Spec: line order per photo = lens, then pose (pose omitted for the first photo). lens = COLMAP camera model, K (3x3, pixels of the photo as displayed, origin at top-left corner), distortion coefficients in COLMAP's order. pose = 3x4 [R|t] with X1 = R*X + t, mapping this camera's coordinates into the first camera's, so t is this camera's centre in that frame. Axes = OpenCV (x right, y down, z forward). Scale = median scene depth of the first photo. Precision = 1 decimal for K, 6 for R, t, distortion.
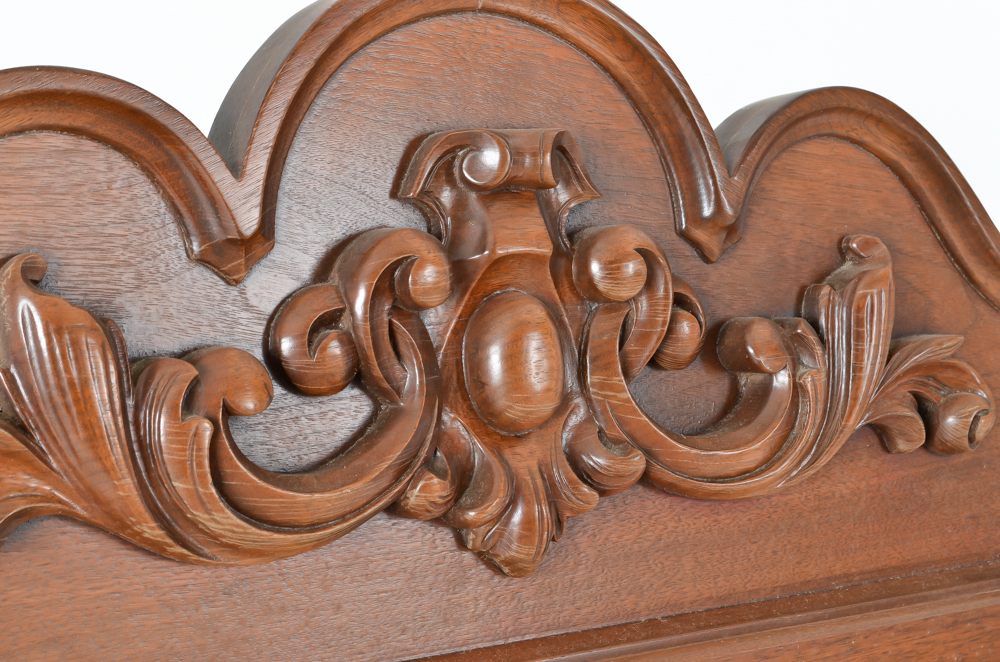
lens RADIAL K [[2049.7, 0, 501.1], [0, 2049.7, 330.4], [0, 0, 1]] dist [0.074515, 0.000000]
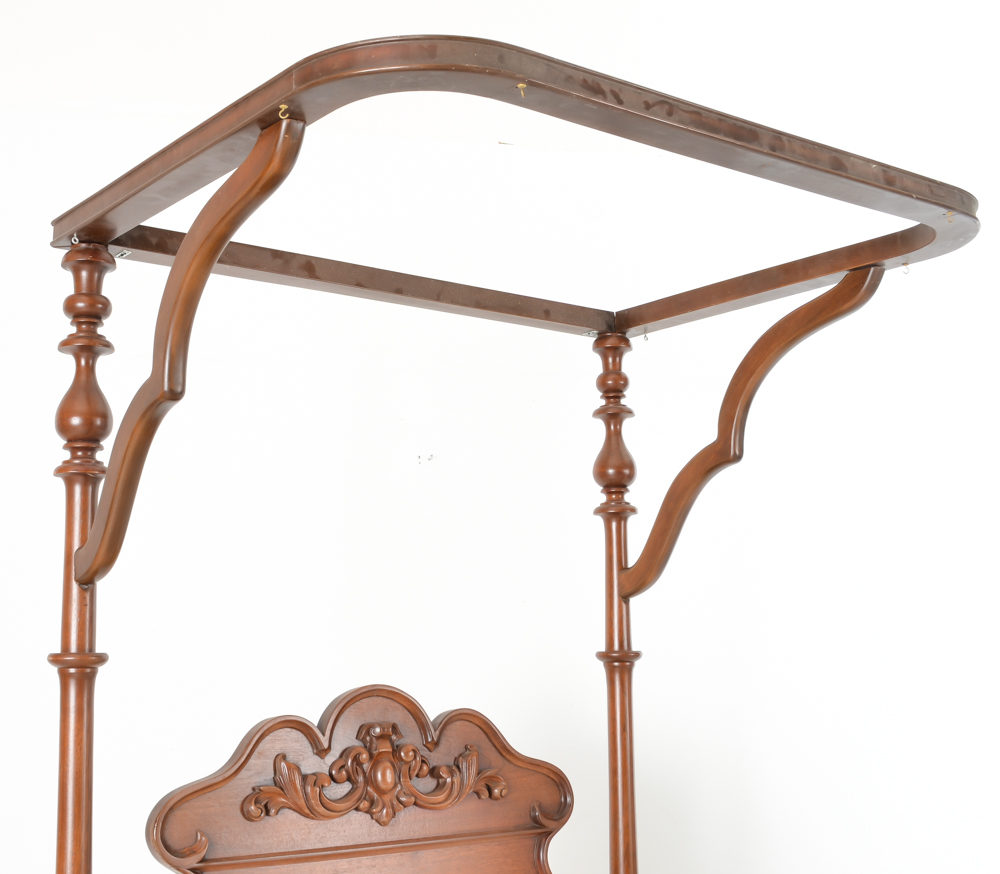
lens RADIAL K [[1438.5, 0, 456.7], [0, 1438.5, 470.9], [0, 0, 1]] dist [-0.022751, 0.000000]
pose [[0.999651, -0.012854, 0.023084, 0.101417], [0.017571, 0.975913, -0.217449, 0.050704], [-0.019733, 0.217779, 0.975799, -2.196823]]
